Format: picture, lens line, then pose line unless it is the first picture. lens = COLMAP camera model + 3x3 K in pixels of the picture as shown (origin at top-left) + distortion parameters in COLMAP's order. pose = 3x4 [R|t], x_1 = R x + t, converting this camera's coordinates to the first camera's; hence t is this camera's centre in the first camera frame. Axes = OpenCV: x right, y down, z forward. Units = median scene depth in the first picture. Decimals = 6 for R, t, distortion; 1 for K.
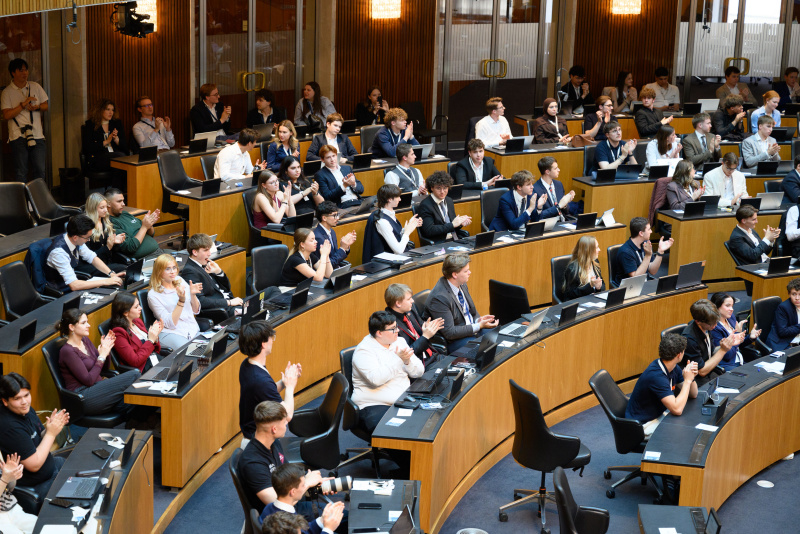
lens RADIAL K [[1607.5, 0, 400.0], [0, 1607.5, 267.0], [0, 0, 1]] dist [0.028224, -0.176751]
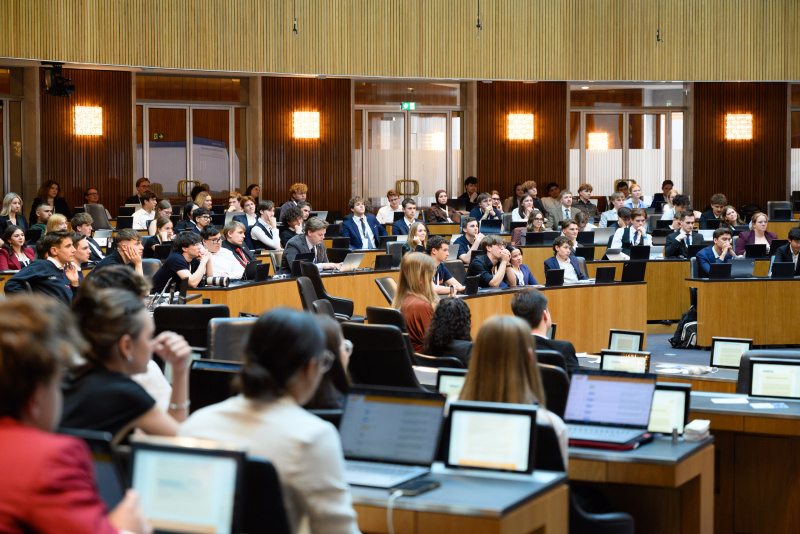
lens RADIAL K [[1607.5, 0, 400.0], [0, 1607.5, 267.0], [0, 0, 1]] dist [0.028224, -0.176751]
pose [[0.998433, -0.028727, -0.048025, 0.171745], [0.017923, 0.977131, -0.211881, 0.284995], [0.053013, 0.210688, 0.976115, -0.188290]]
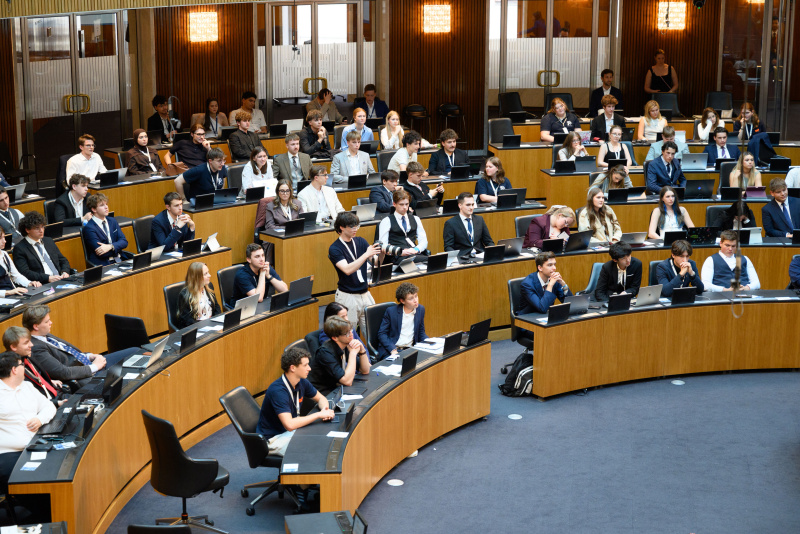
lens RADIAL K [[1607.5, 0, 400.0], [0, 1607.5, 267.0], [0, 0, 1]] dist [0.028224, -0.176751]
pose [[0.962459, -0.091959, 0.255376, -0.019779], [0.096486, 0.995321, -0.005229, 0.001683], [-0.253700, 0.029673, 0.966828, -0.008238]]
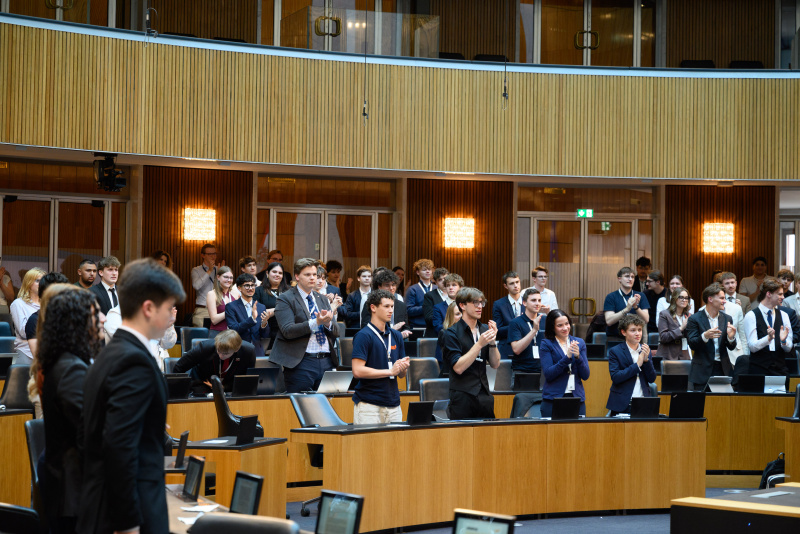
lens RADIAL K [[1607.5, 0, 400.0], [0, 1607.5, 267.0], [0, 0, 1]] dist [0.028224, -0.176751]
pose [[0.953205, -0.022108, -0.301515, 0.406393], [-0.068829, 0.955264, -0.287636, 0.239720], [0.294385, 0.294929, 0.909040, 0.075642]]
